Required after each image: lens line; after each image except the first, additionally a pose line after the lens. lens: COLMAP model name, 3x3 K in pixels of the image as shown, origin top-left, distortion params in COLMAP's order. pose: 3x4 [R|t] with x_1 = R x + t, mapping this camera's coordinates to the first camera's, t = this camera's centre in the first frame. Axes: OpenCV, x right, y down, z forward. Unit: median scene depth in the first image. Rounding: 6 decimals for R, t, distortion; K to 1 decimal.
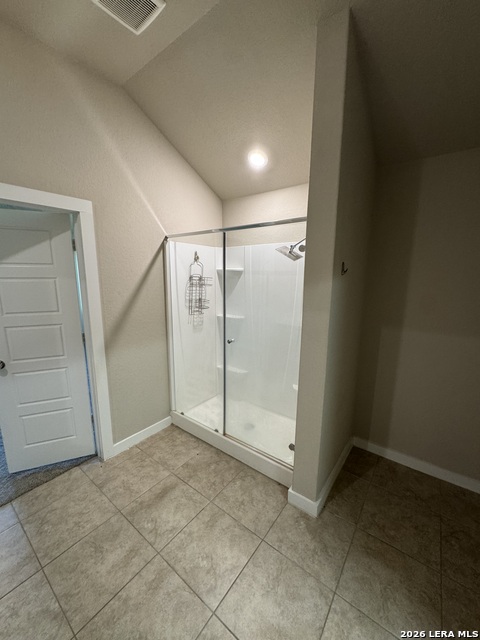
lens RADIAL K [[257.1, 0, 240.0], [0, 257.1, 320.0], [0, 0, 1]] dist [-0.000628, -0.000350]
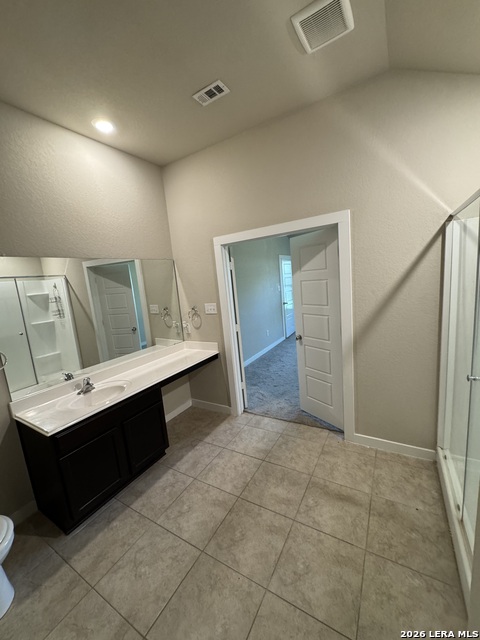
lens RADIAL K [[257.1, 0, 240.0], [0, 257.1, 320.0], [0, 0, 1]] dist [-0.000628, -0.000350]
pose [[0.114841, 0.138522, -0.983678, 0.518312], [-0.082310, 0.988152, 0.129543, -0.093930], [0.989968, 0.066090, 0.124883, 0.423216]]
